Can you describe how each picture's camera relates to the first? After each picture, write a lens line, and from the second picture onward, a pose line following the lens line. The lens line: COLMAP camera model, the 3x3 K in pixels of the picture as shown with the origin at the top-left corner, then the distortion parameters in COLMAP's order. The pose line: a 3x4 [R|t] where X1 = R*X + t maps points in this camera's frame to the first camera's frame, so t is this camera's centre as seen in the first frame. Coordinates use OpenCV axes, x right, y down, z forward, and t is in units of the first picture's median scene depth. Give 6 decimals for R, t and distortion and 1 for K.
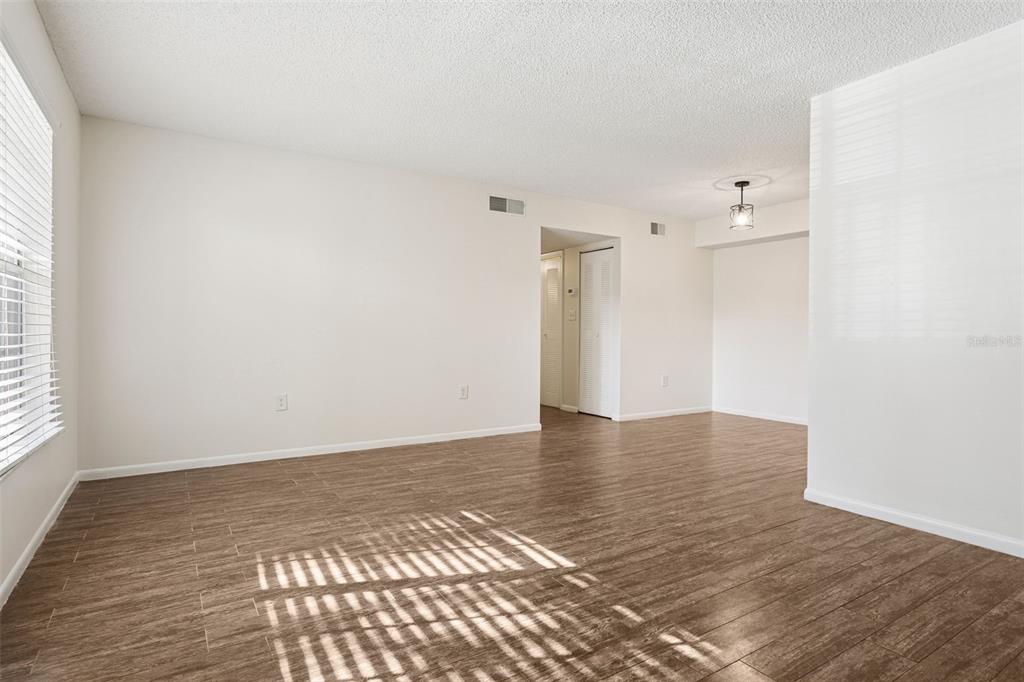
lens RADIAL K [[543.0, 0, 507.4], [0, 543.0, 338.0], [0, 0, 1]] dist [-0.003653, -0.001066]
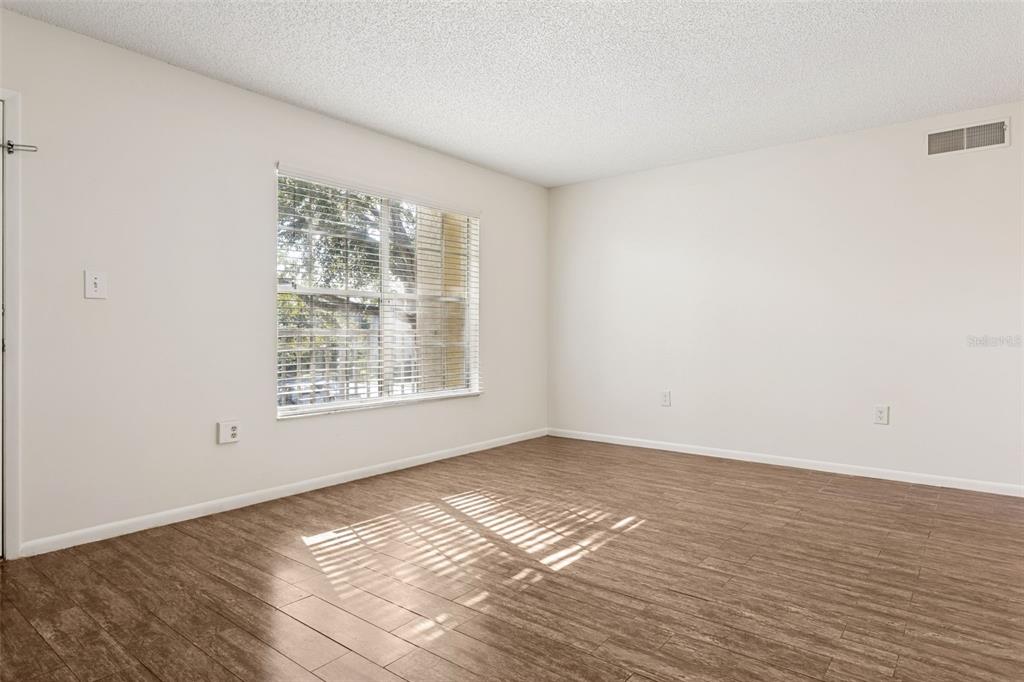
lens RADIAL K [[585.0, 0, 505.7], [0, 585.0, 338.8], [0, 0, 1]] dist [-0.008301, 0.004525]
pose [[0.325269, 0.004745, -0.945610, 1.092018], [-0.004366, 0.999984, 0.003516, -0.012289], [0.945612, 0.002985, 0.325284, 0.547521]]
